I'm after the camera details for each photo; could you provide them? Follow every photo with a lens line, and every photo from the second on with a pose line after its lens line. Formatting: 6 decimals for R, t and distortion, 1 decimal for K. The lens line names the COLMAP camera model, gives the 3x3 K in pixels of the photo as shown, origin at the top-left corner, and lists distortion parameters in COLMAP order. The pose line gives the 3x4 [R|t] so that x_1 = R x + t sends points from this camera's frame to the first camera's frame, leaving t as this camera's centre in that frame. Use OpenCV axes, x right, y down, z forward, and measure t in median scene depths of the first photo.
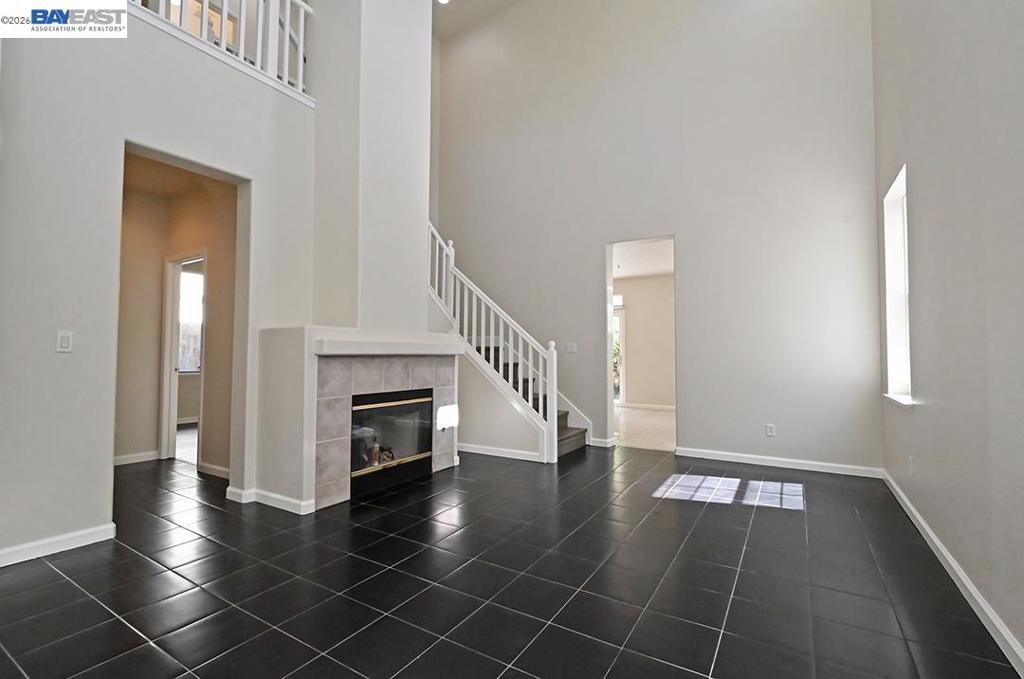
lens RADIAL K [[447.7, 0, 520.5], [0, 447.7, 341.5], [0, 0, 1]] dist [-0.001380, -0.002036]
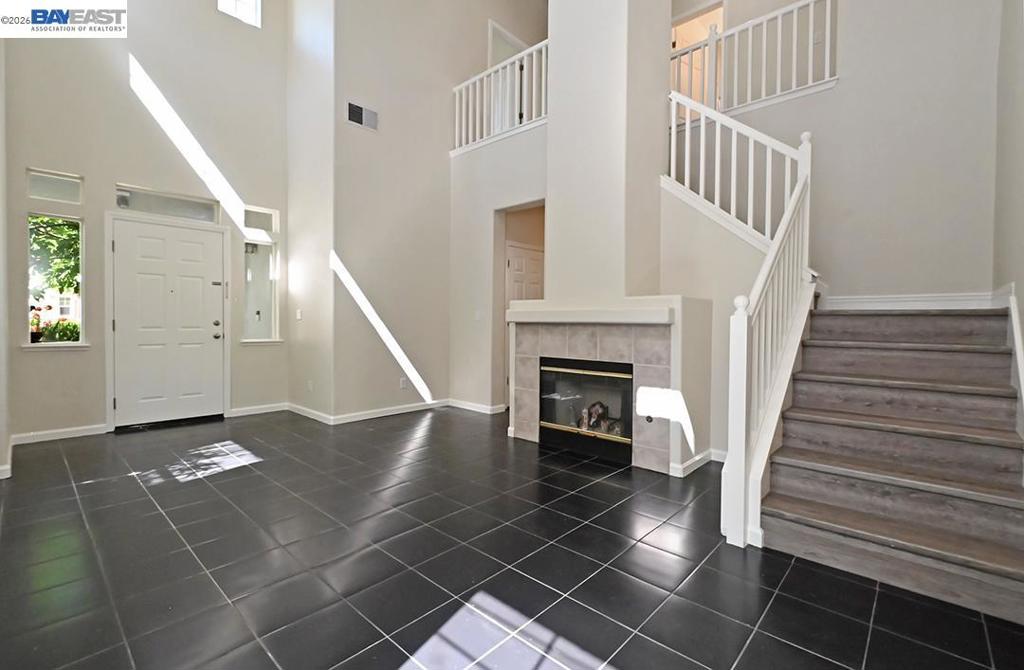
lens RADIAL K [[455.9, 0, 519.4], [0, 455.9, 328.3], [0, 0, 1]] dist [-0.003232, 0.000457]
pose [[-0.196705, 0.005505, -0.980447, 0.766181], [0.018551, 0.999826, 0.001892, 0.038531], [0.980287, -0.017817, -0.196773, 1.103605]]
